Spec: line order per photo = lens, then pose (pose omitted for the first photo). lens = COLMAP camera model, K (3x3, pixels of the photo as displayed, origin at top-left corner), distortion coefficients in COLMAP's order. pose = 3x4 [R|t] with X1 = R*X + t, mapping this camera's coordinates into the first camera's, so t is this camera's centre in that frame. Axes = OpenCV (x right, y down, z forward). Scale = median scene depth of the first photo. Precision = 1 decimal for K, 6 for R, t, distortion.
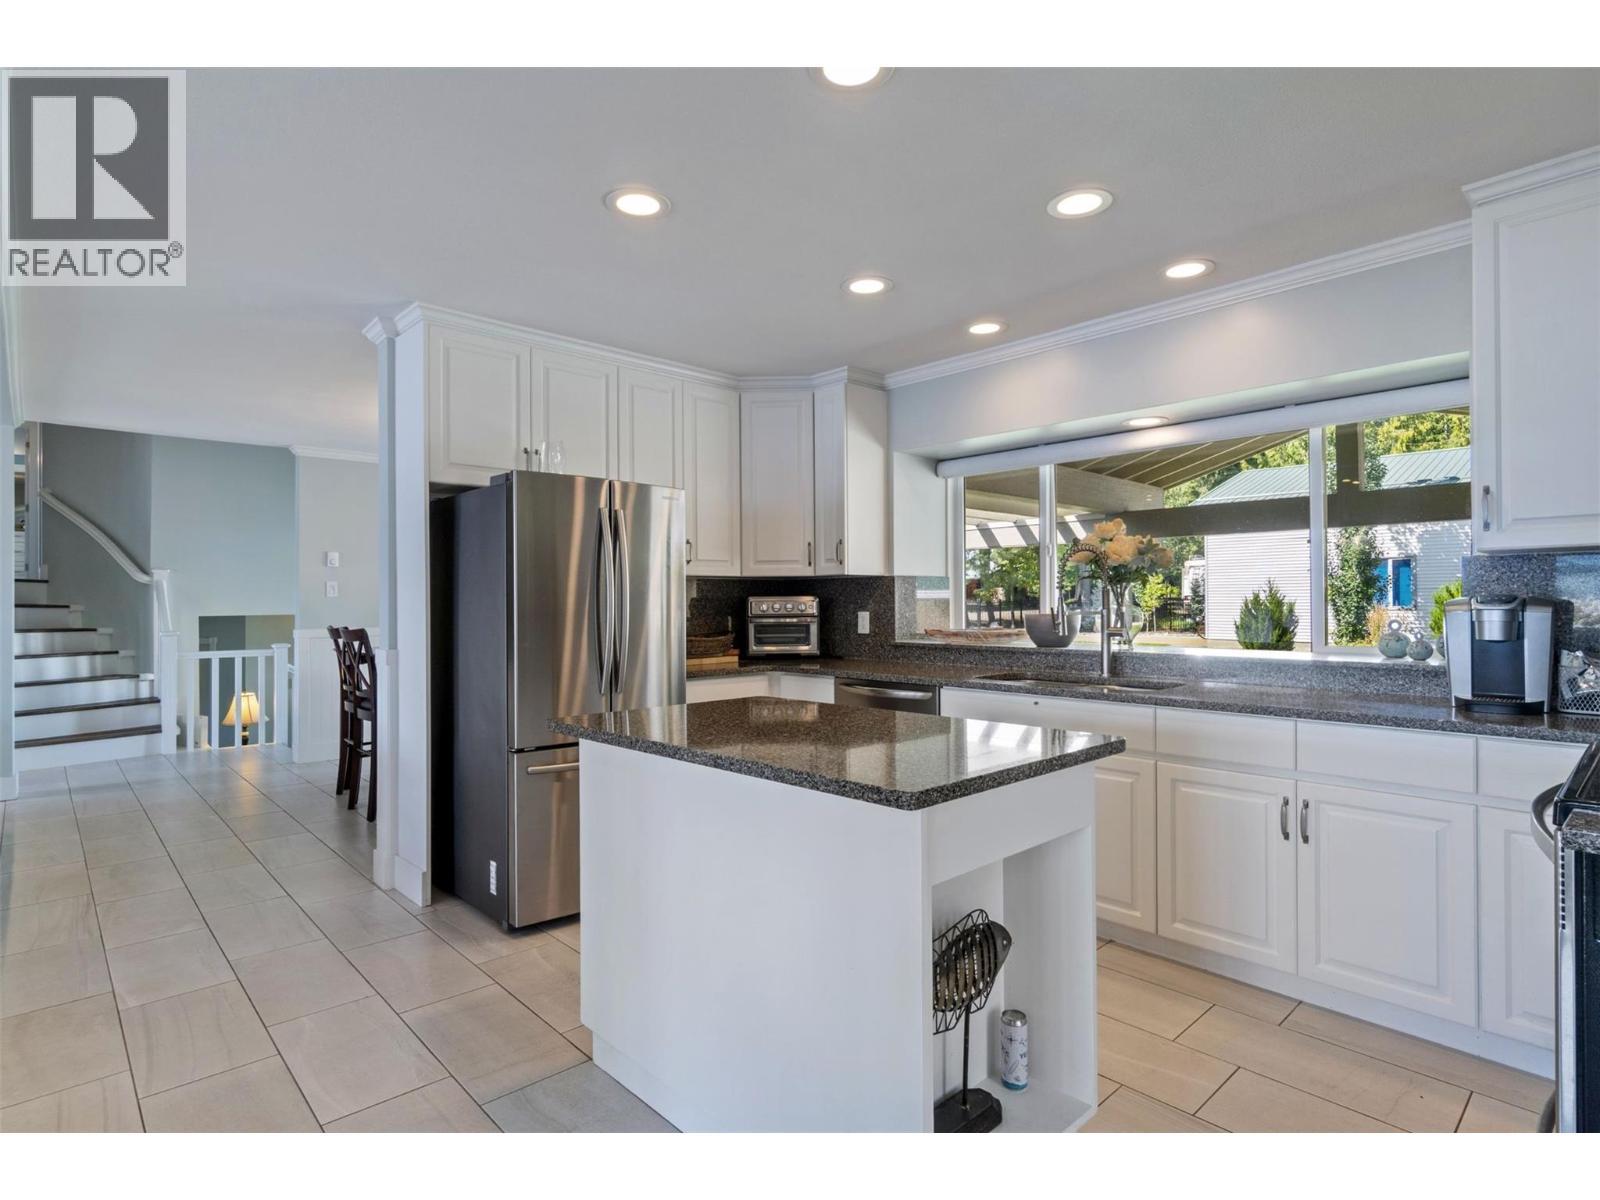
lens RADIAL K [[832.1, 0, 787.4], [0, 832.1, 598.6], [0, 0, 1]] dist [-0.000262, 0.001382]
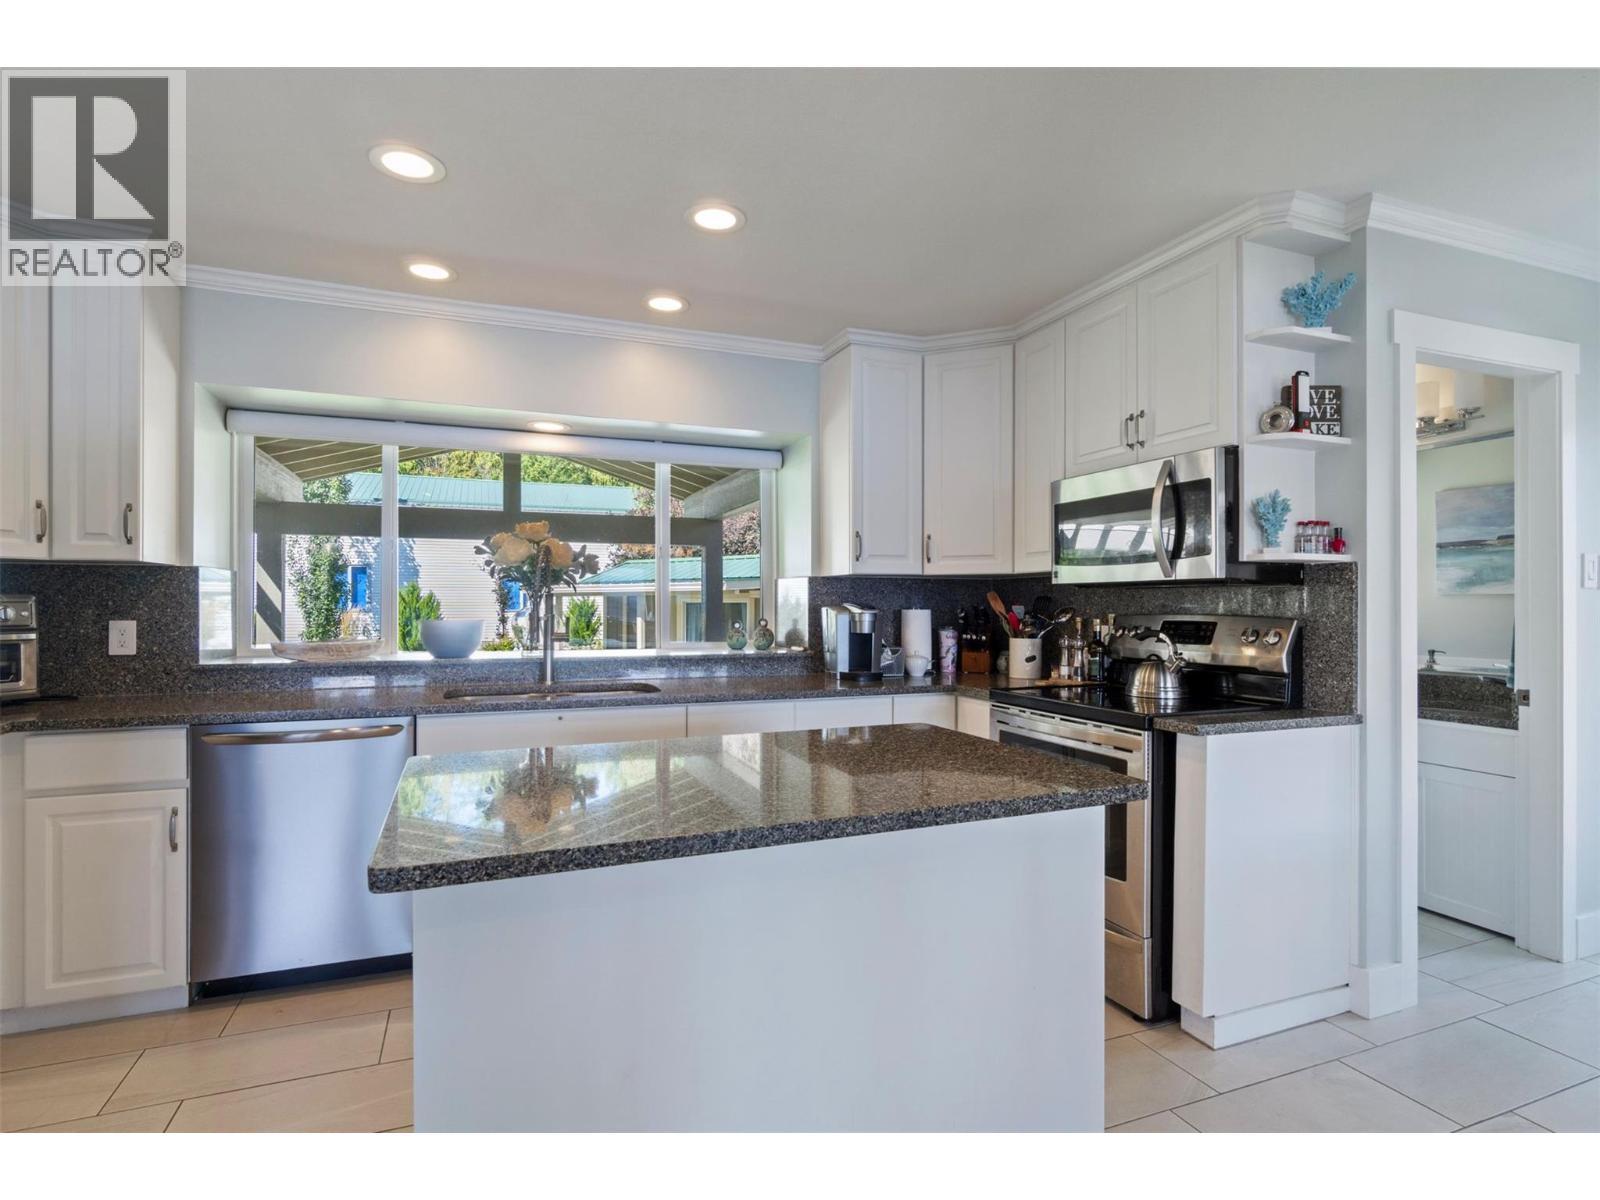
lens RADIAL K [[803.9, 0, 805.5], [0, 803.9, 597.9], [0, 0, 1]] dist [-0.012199, 0.000398]
pose [[0.350614, 0.011408, 0.936451, -0.293968], [-0.007937, 0.999926, -0.009209, 0.000185], [-0.936487, -0.004204, 0.350678, 0.304546]]
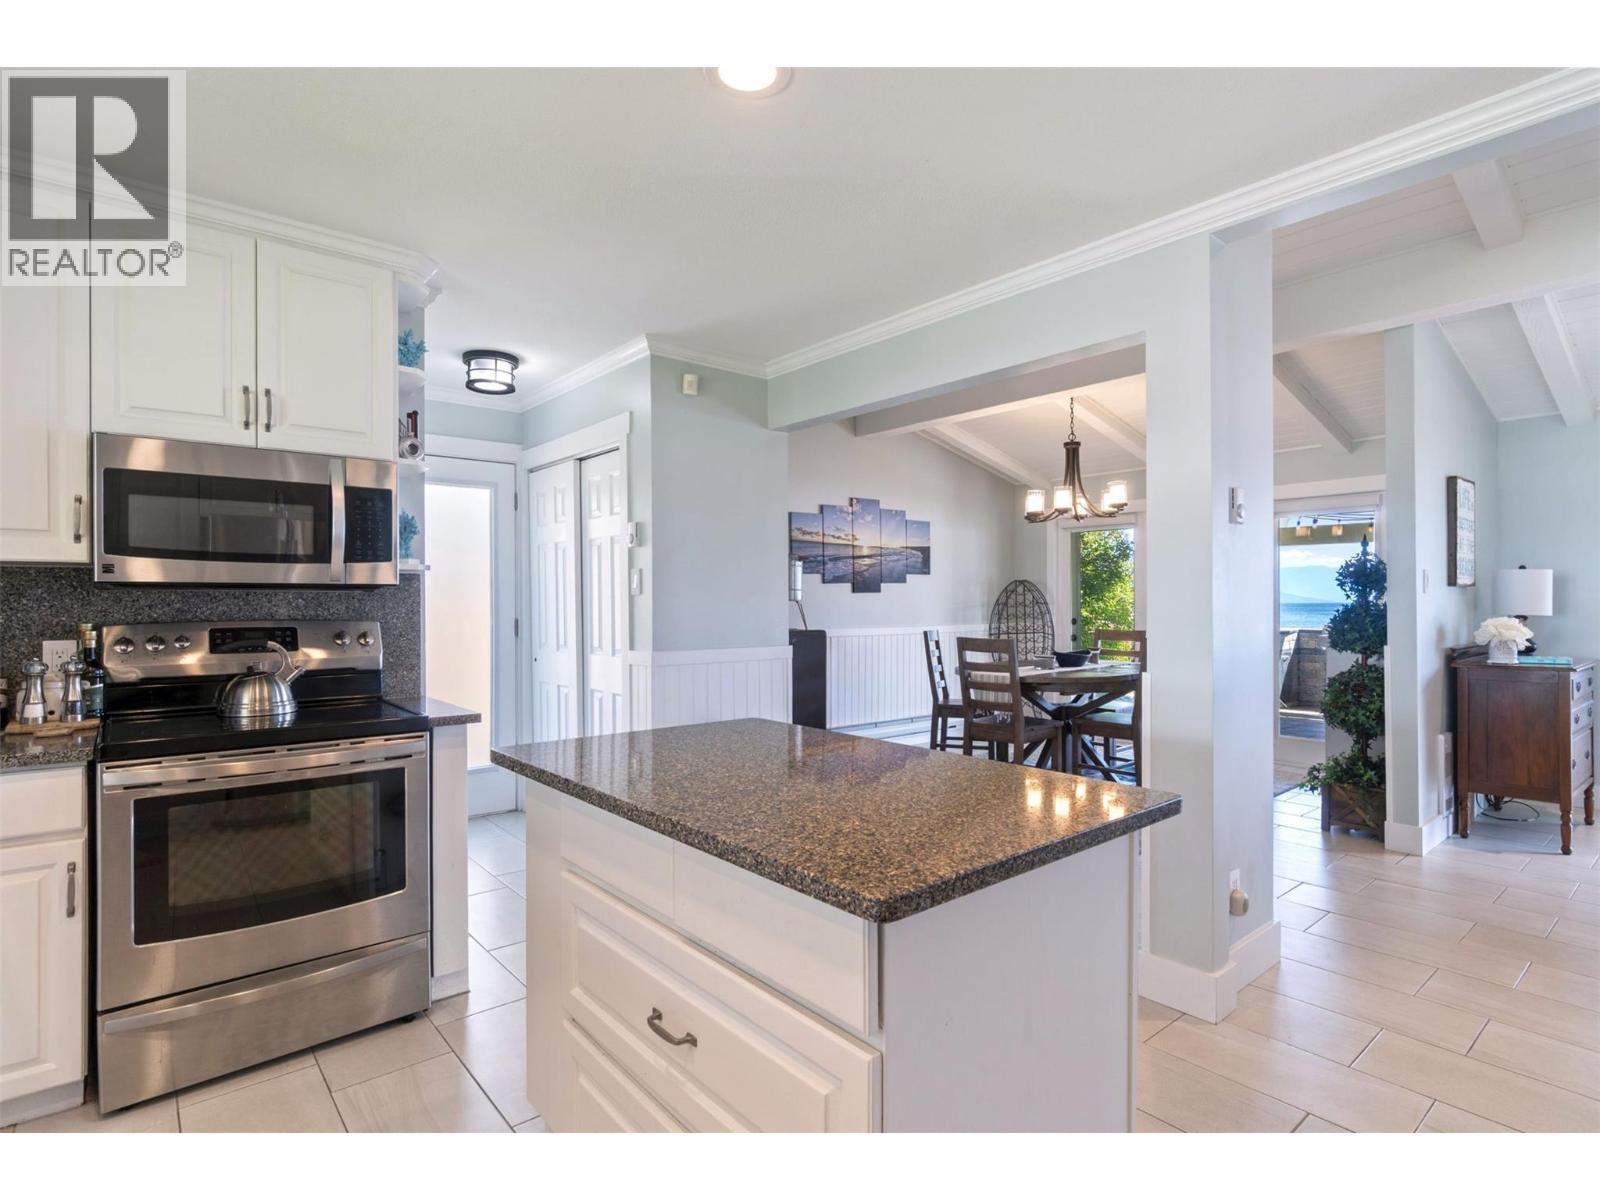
lens RADIAL K [[832.1, 0, 795.7], [0, 832.1, 606.2], [0, 0, 1]] dist [-0.000262, 0.001382]
pose [[-0.998049, 0.007276, 0.062005, -0.015619], [0.007335, 0.999973, 0.000725, -0.002644], [-0.061998, 0.001179, -0.998076, 0.810093]]
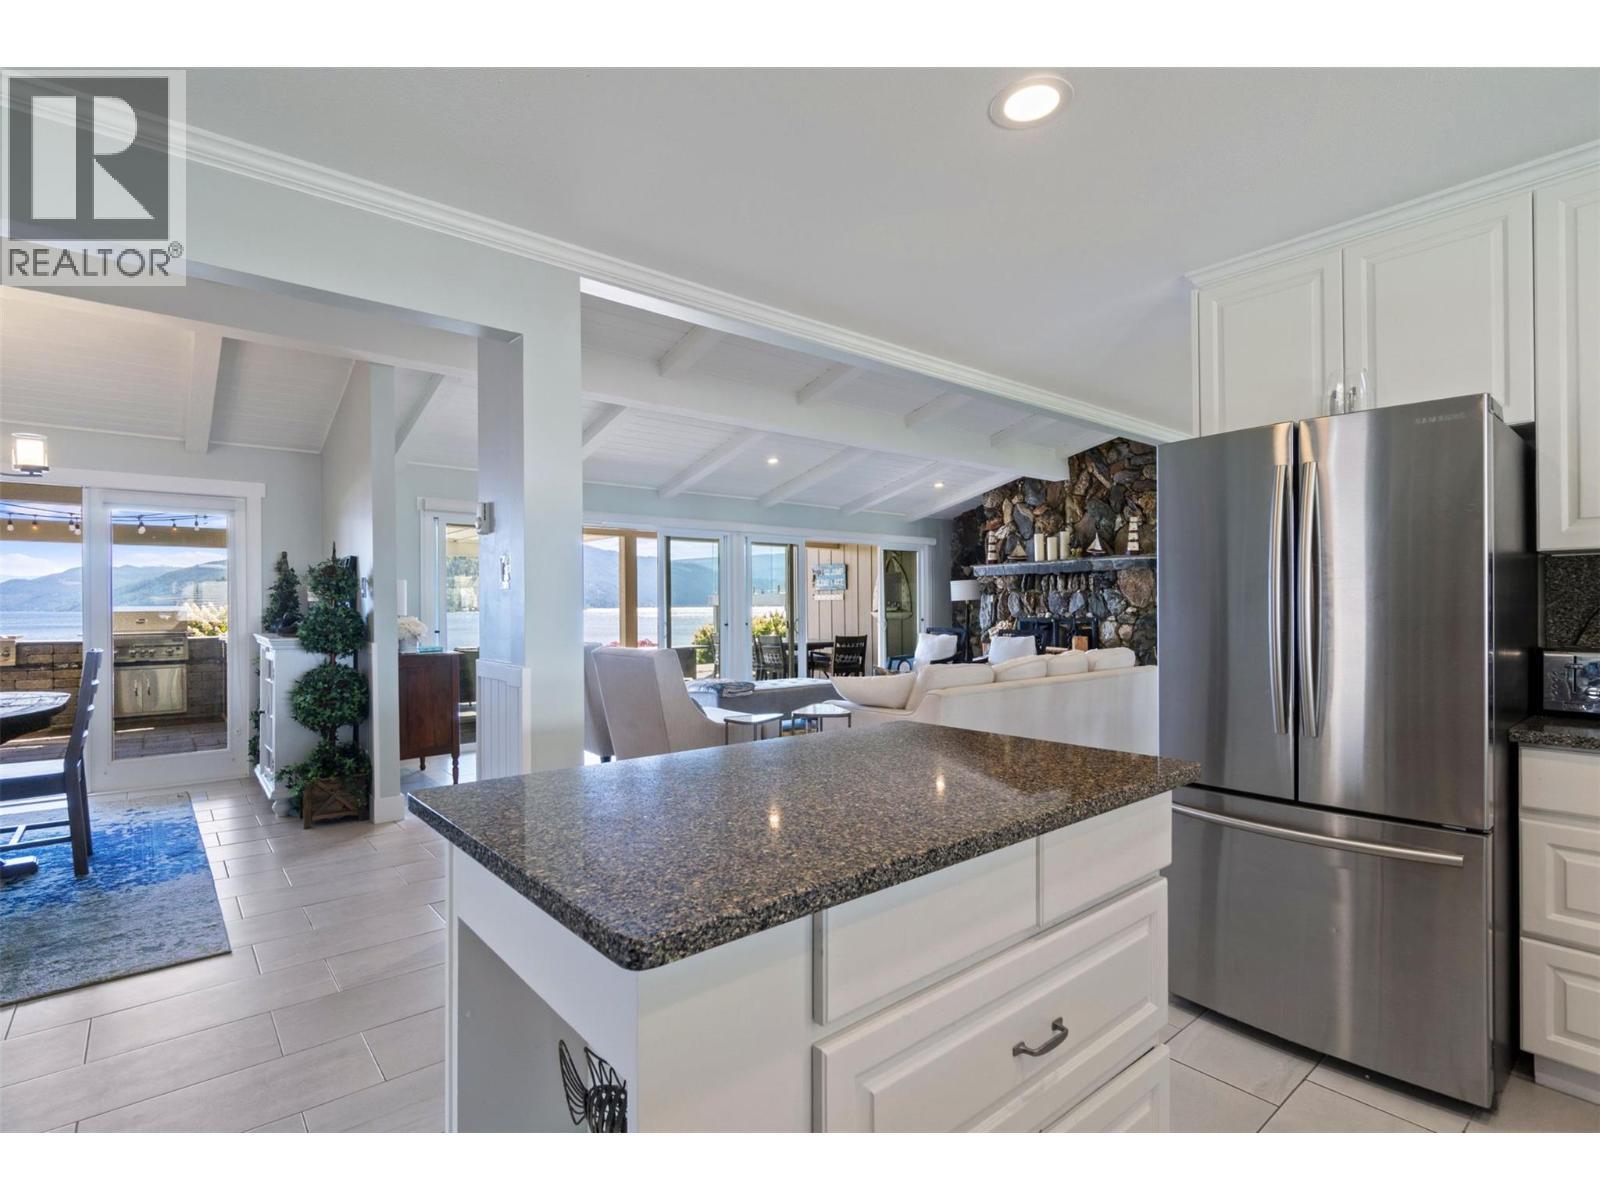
lens RADIAL K [[778.1, 0, 792.9], [0, 778.1, 603.4], [0, 0, 1]] dist [0.002962, 0.002327]
pose [[-0.050801, 0.002023, -0.998707, 0.316023], [0.010186, 0.999947, 0.001507, 0.000552], [0.998657, -0.010097, -0.050819, 0.444934]]
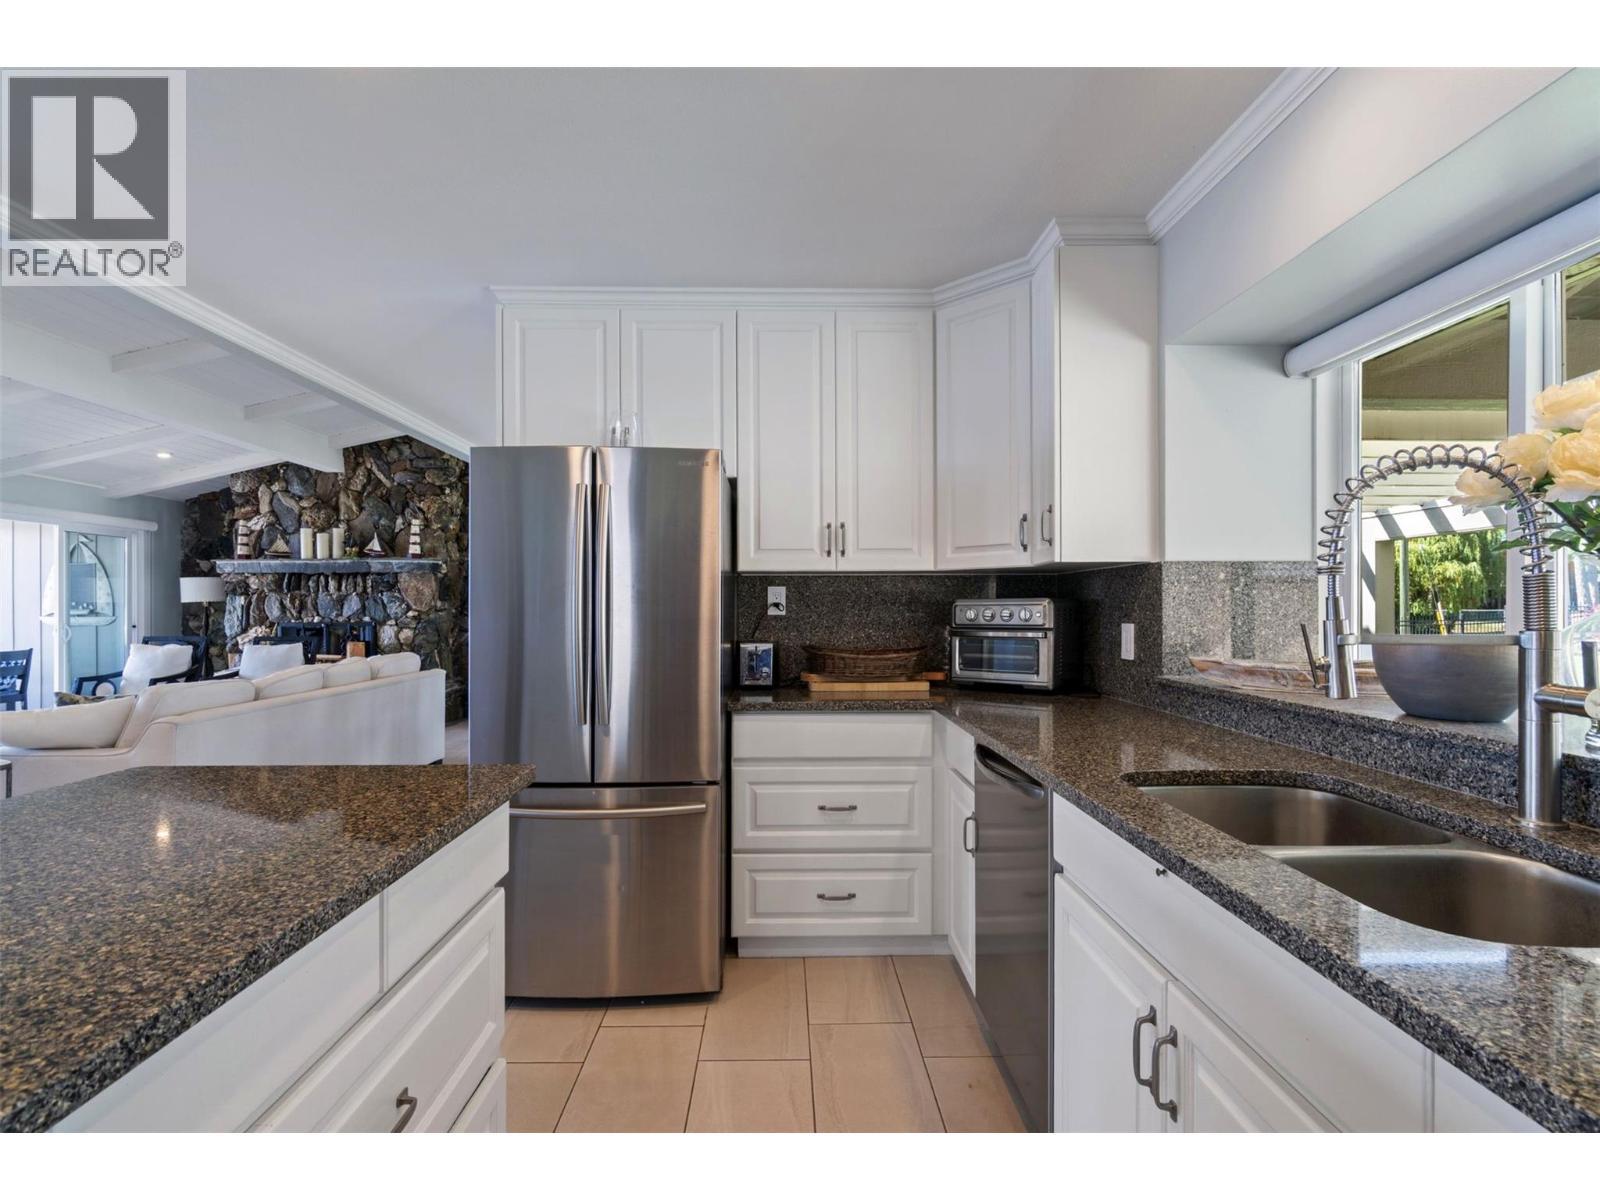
lens RADIAL K [[755.7, 0, 795.8], [0, 755.7, 607.4], [0, 0, 1]] dist [-0.005833, 0.002244]
pose [[0.746392, 0.004725, -0.665489, 0.277237], [-0.000702, 0.999980, 0.006312, 0.000717], [0.665506, -0.004244, 0.746381, 0.432720]]
